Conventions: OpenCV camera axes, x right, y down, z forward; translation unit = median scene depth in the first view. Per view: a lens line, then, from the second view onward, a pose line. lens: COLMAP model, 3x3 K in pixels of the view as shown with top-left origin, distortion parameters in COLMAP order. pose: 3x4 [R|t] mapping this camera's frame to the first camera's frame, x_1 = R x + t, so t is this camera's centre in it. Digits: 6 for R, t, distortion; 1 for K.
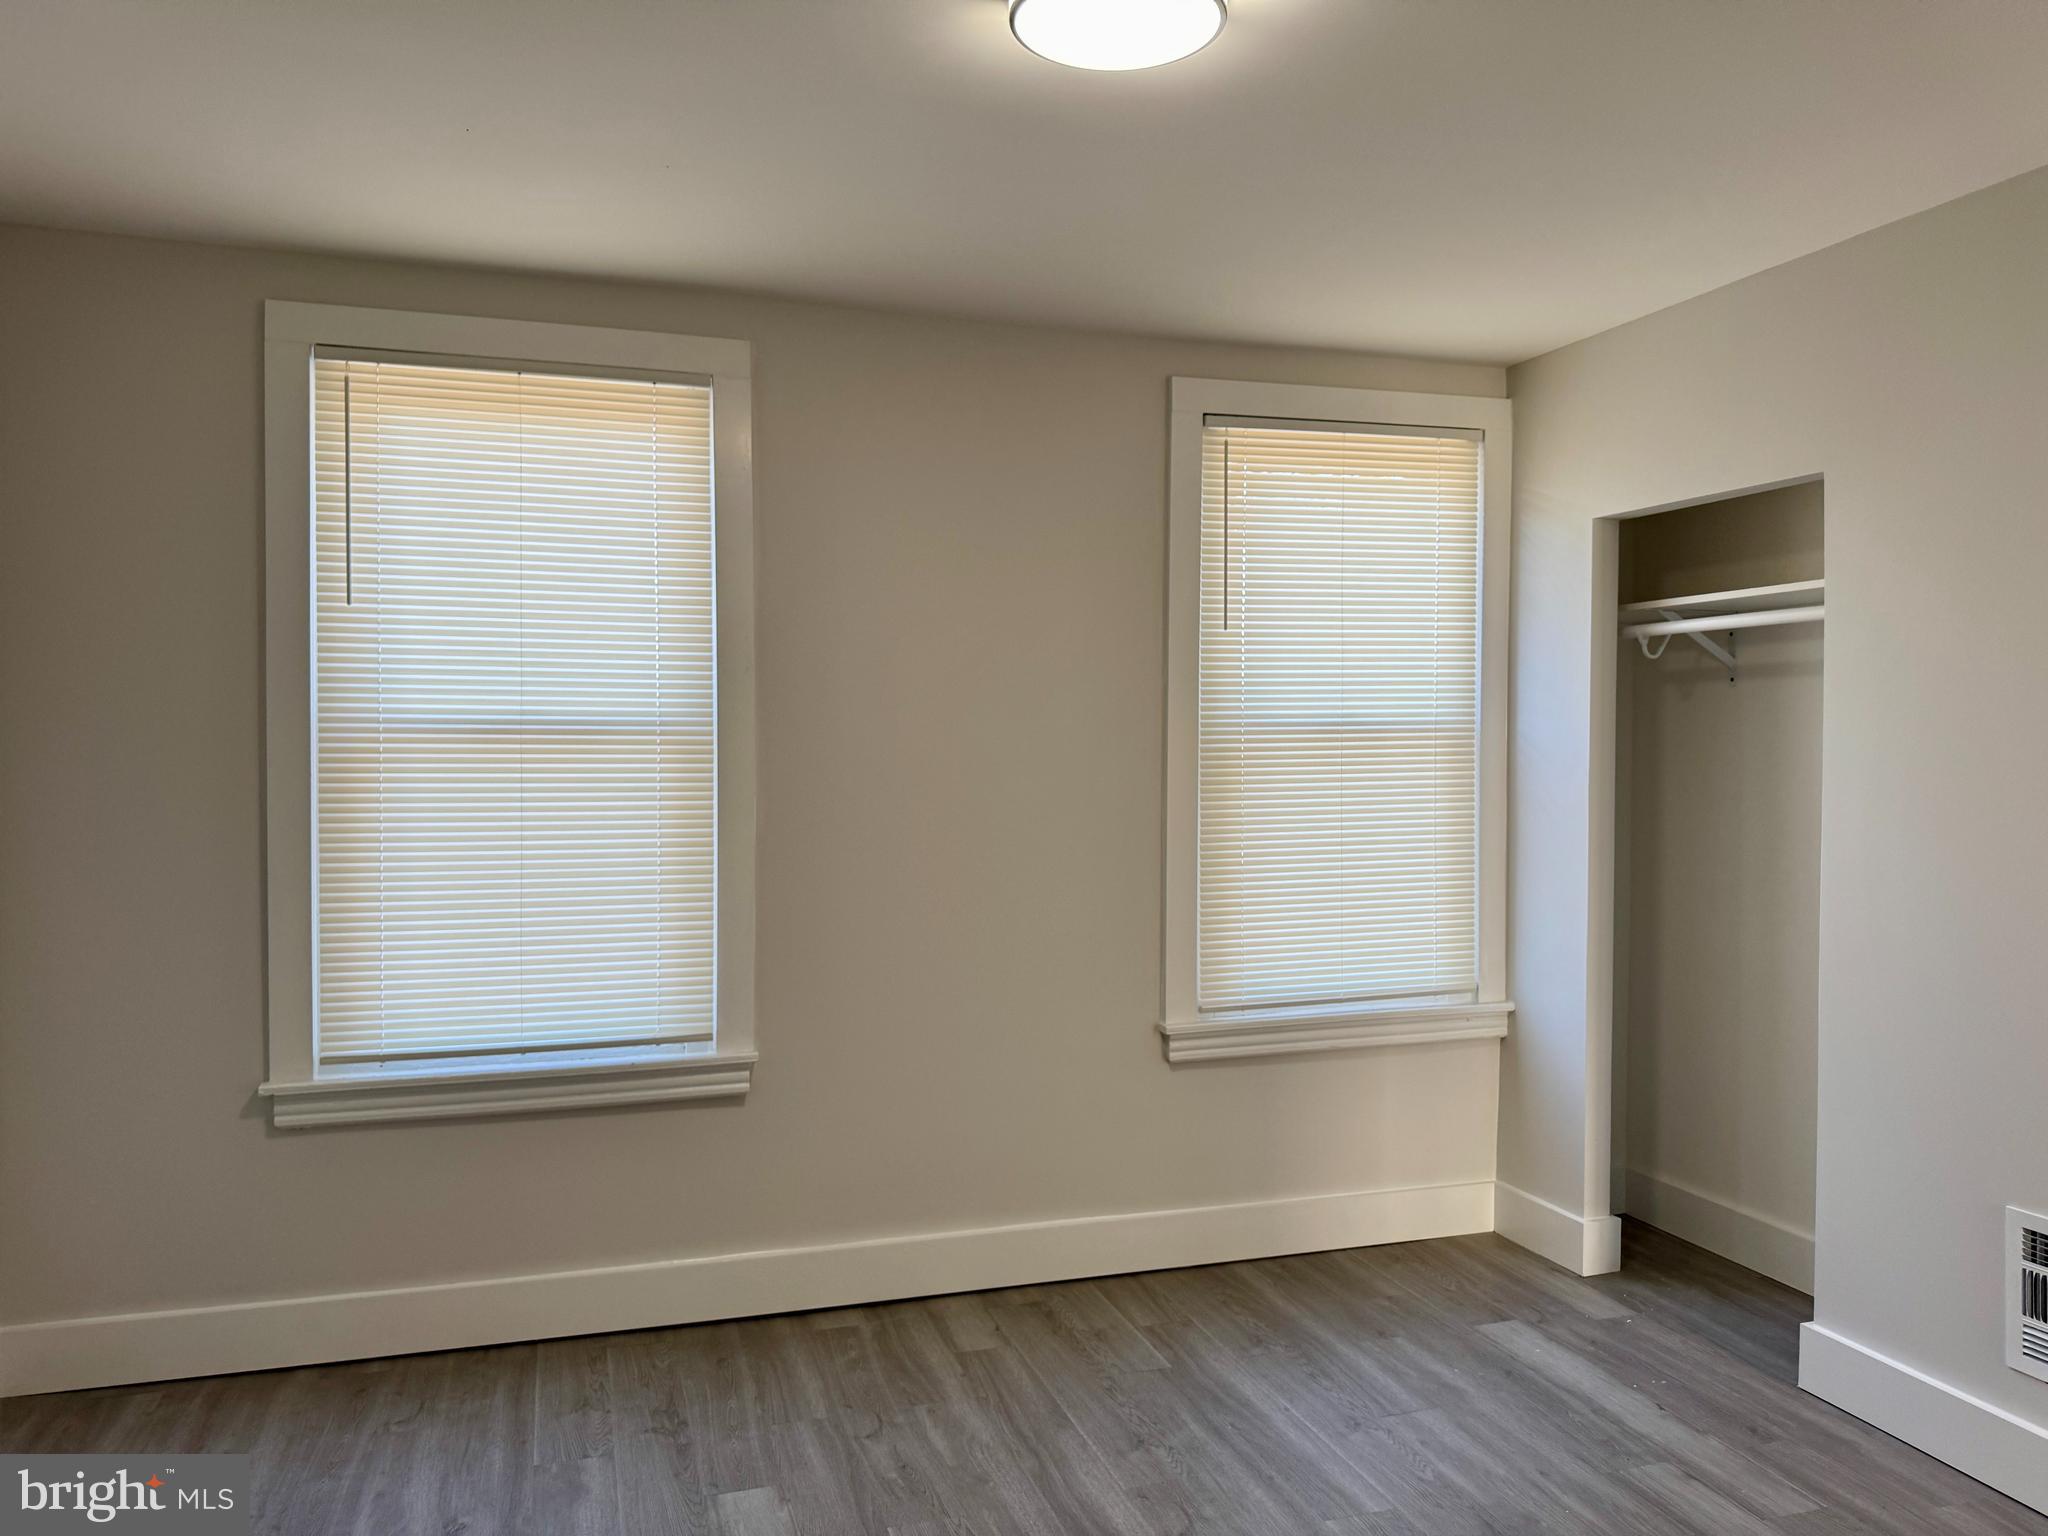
lens RADIAL K [[1457.5, 0, 1033.3], [0, 1457.5, 765.2], [0, 0, 1]] dist [0.050578, -0.048153]
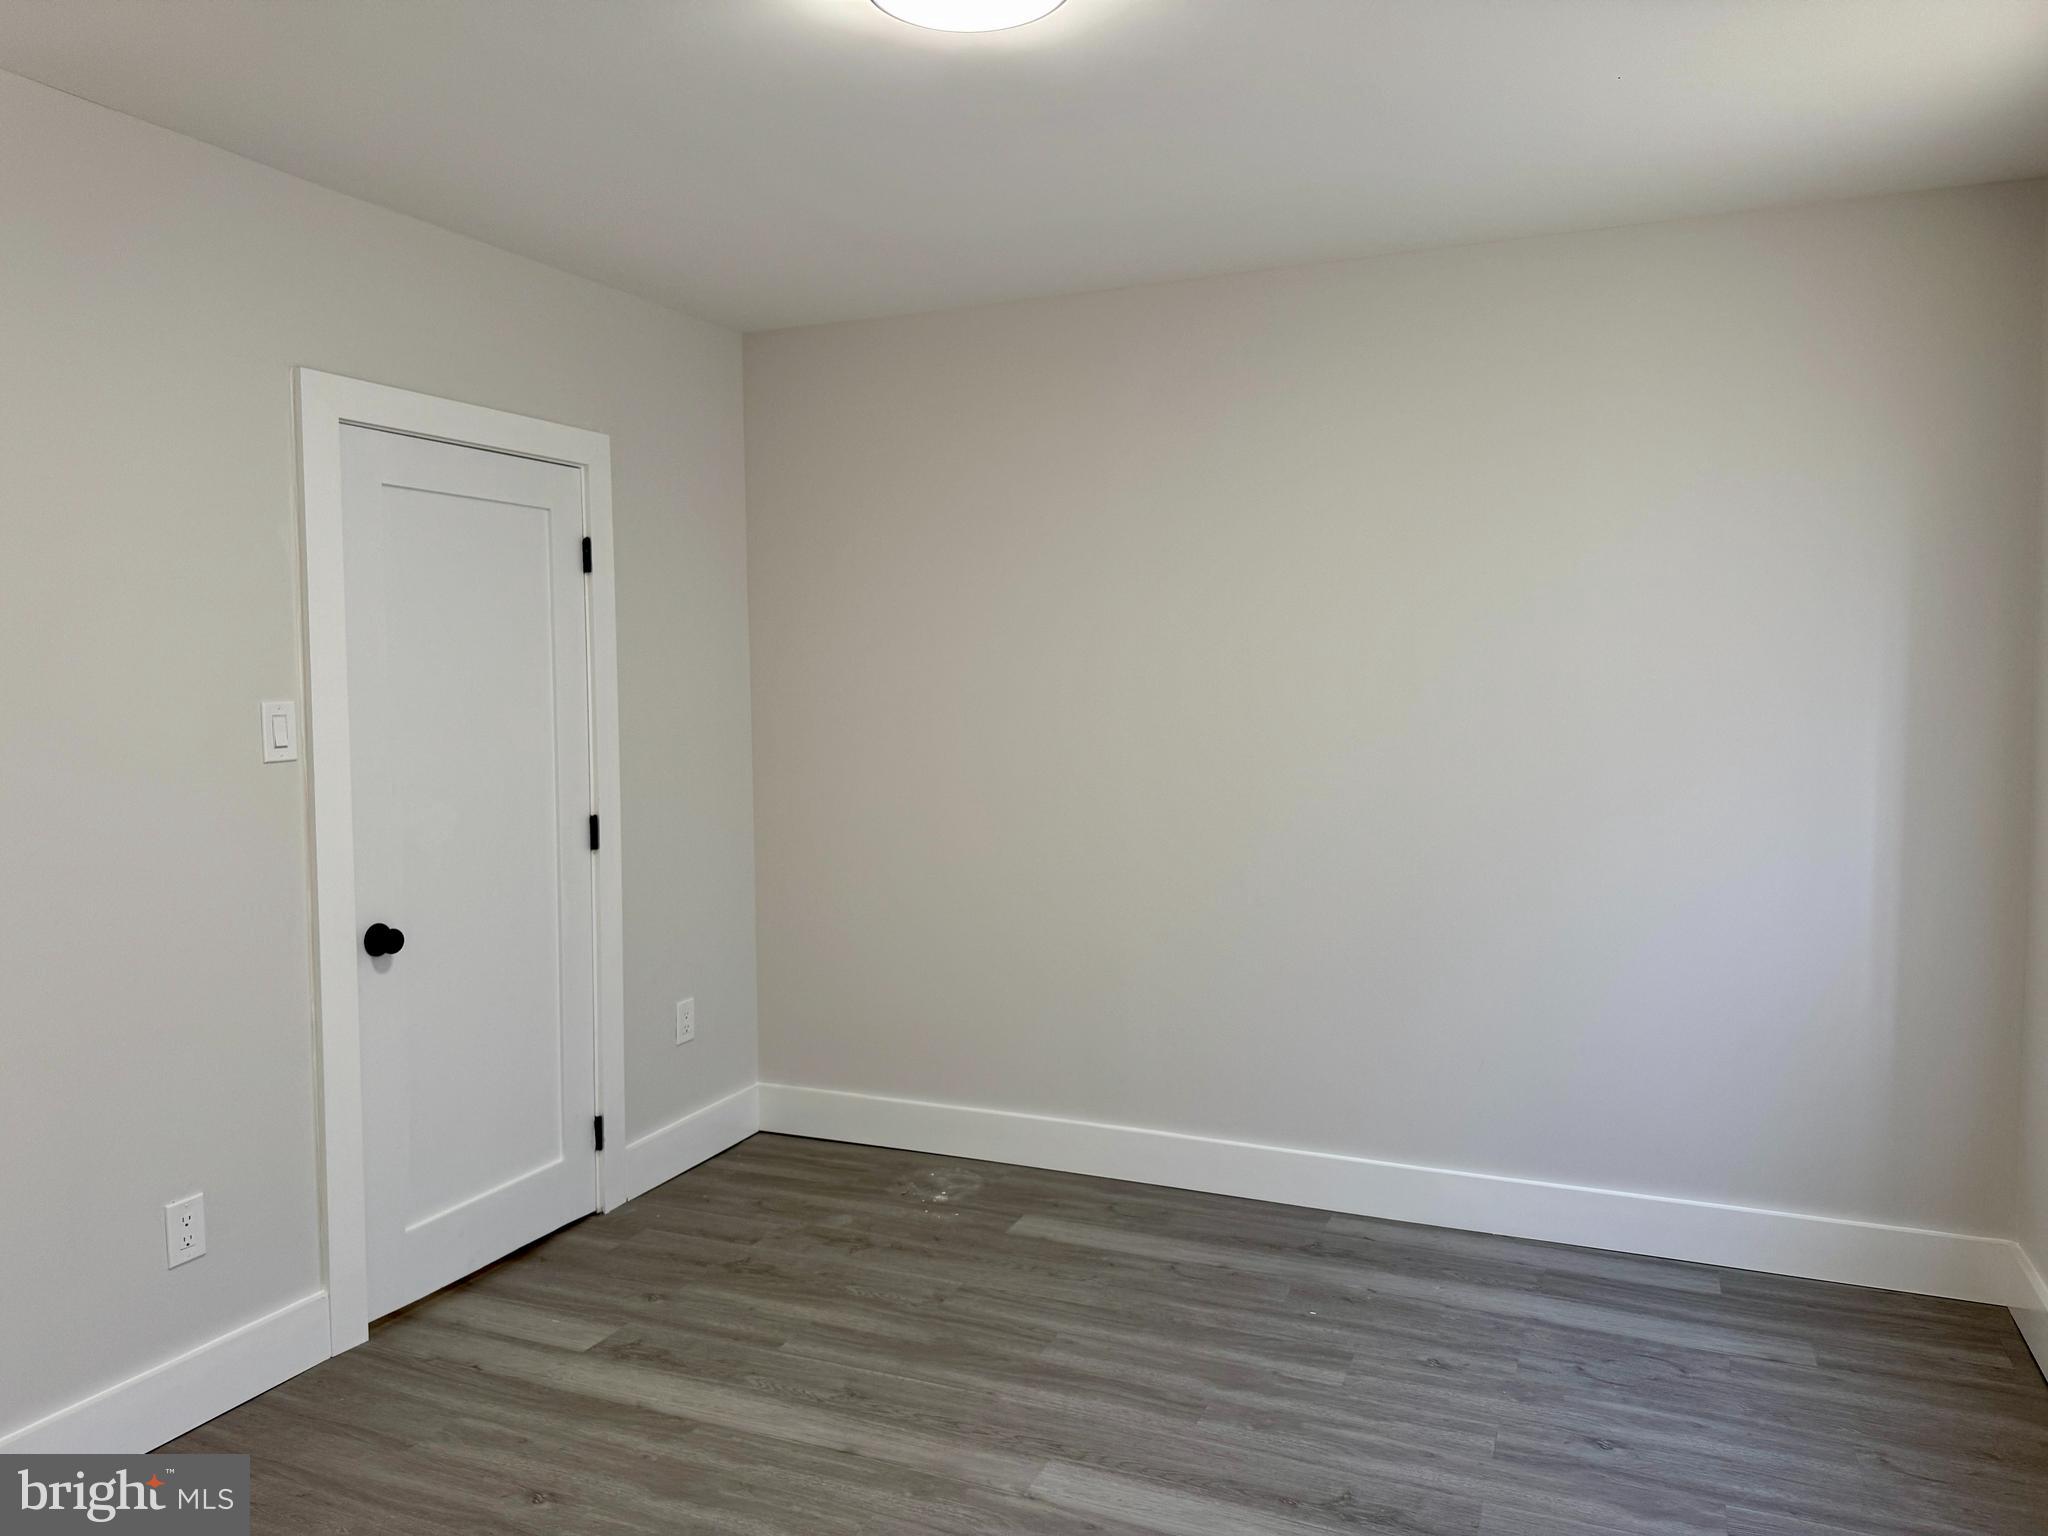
lens RADIAL K [[1457.5, 0, 1018.4], [0, 1457.5, 768.3], [0, 0, 1]] dist [0.050578, -0.048153]
pose [[-0.664000, 0.049007, -0.746125, 0.487230], [-0.010001, 0.997179, 0.074397, -0.026842], [0.747666, 0.056862, -0.661636, 1.025772]]
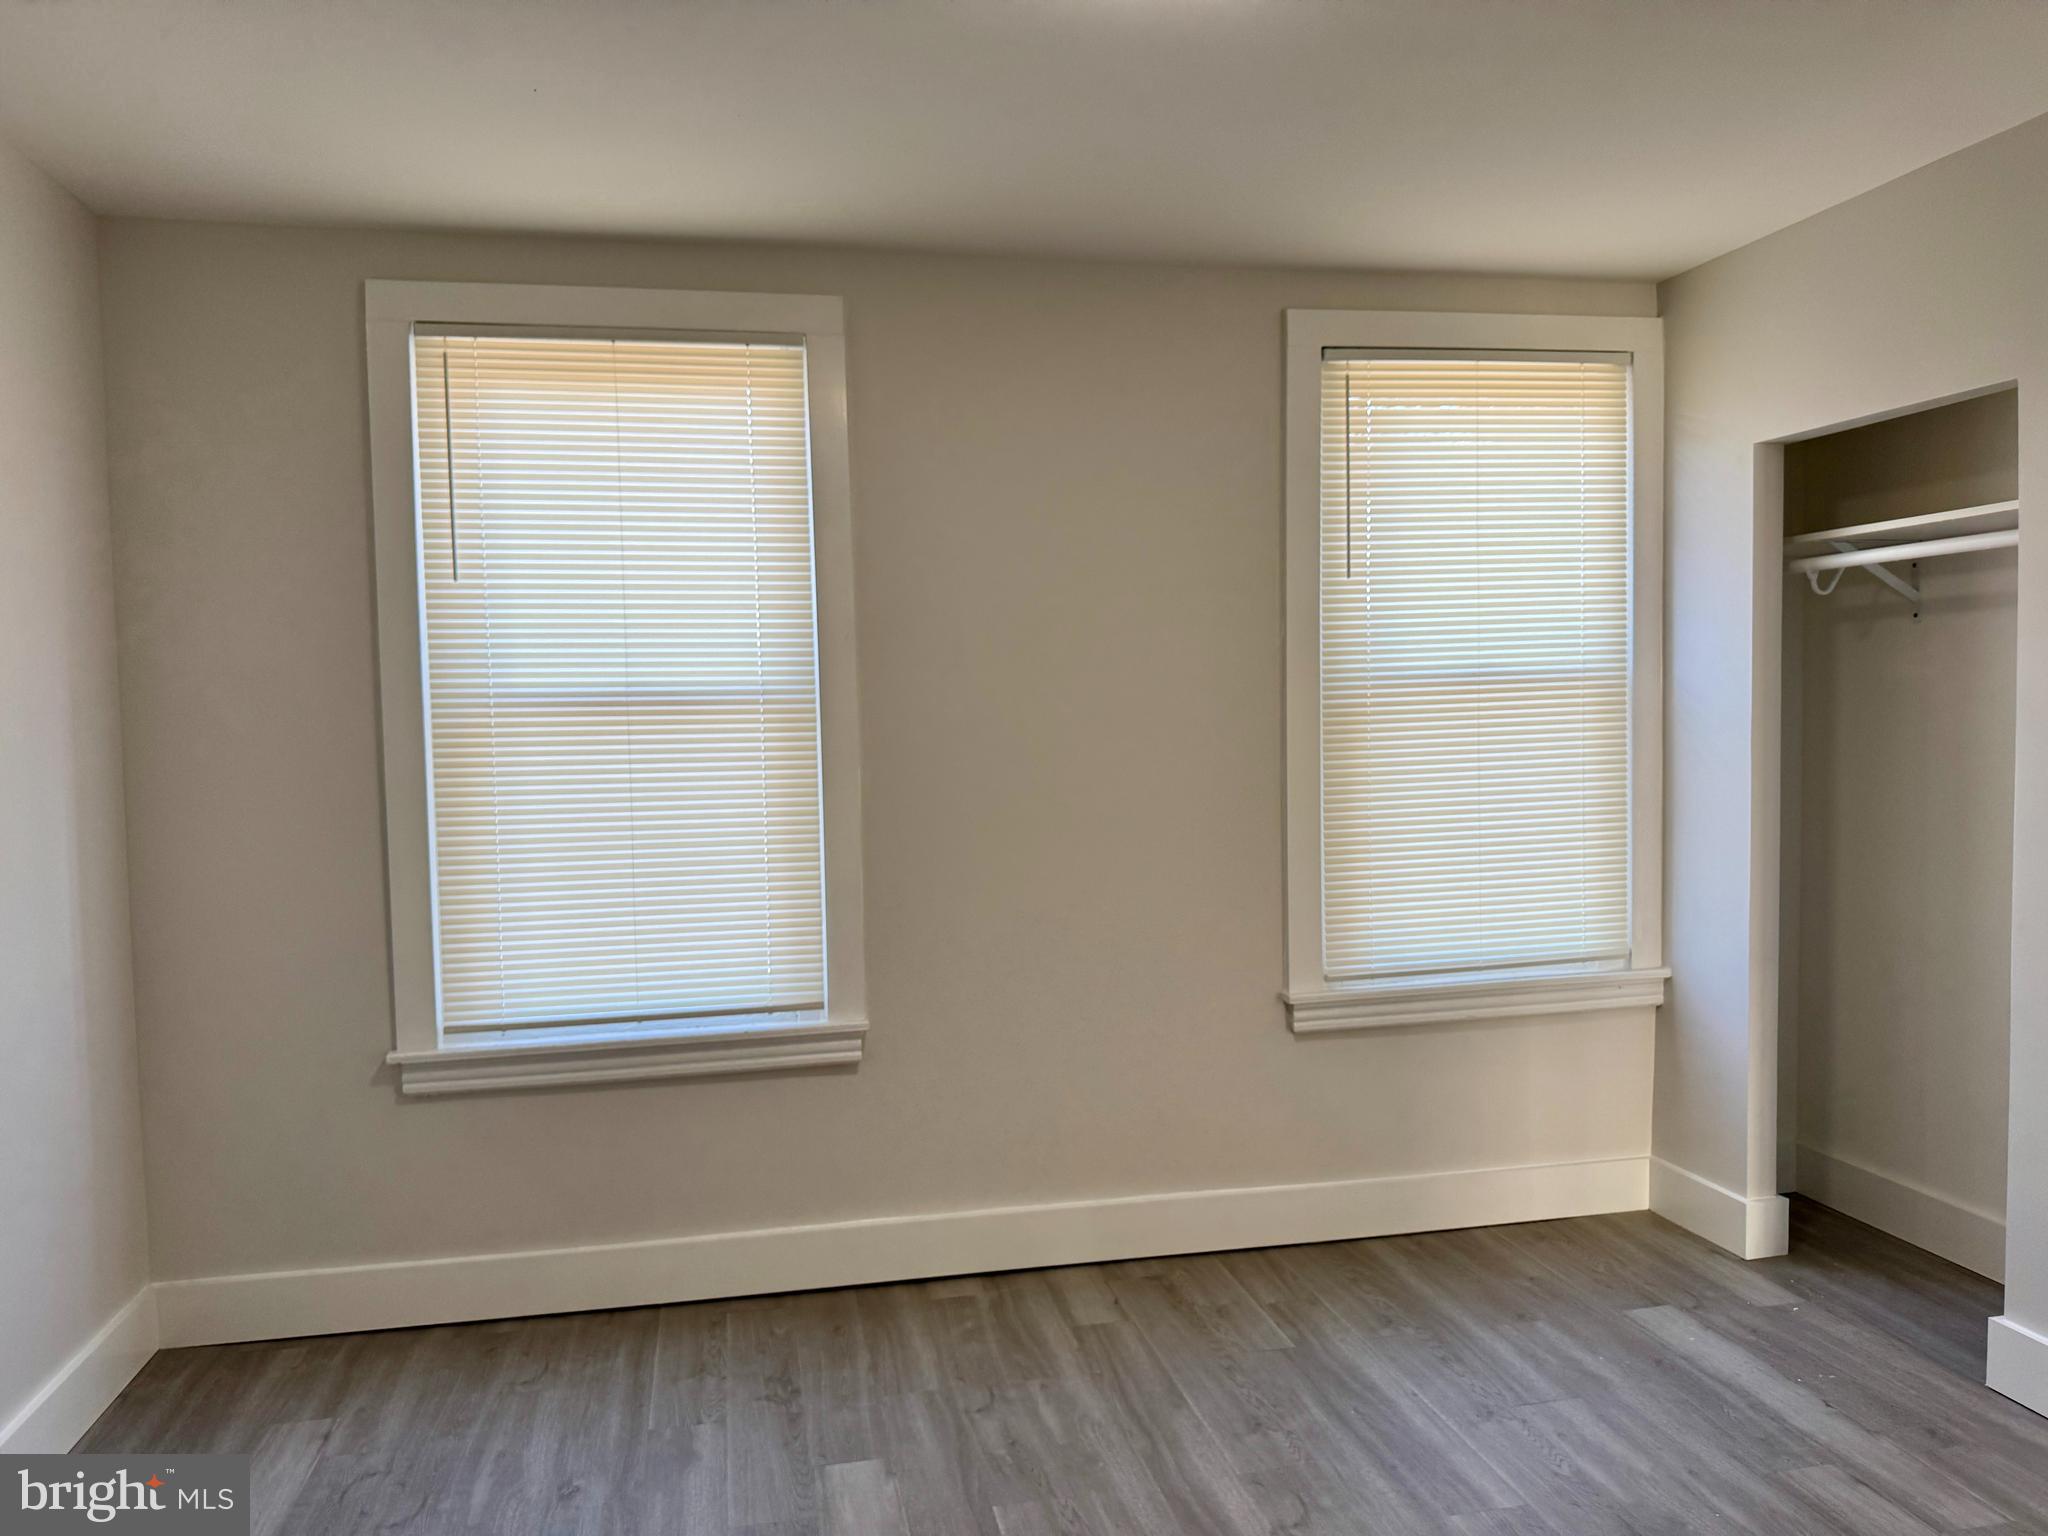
lens RADIAL K [[1457.5, 0, 1035.1], [0, 1457.5, 776.0], [0, 0, 1]] dist [0.050578, -0.048153]
pose [[0.993980, -0.016926, -0.108247, 0.034039], [0.020716, 0.999208, 0.033978, -0.001327], [0.107587, -0.036016, 0.993543, 0.034751]]
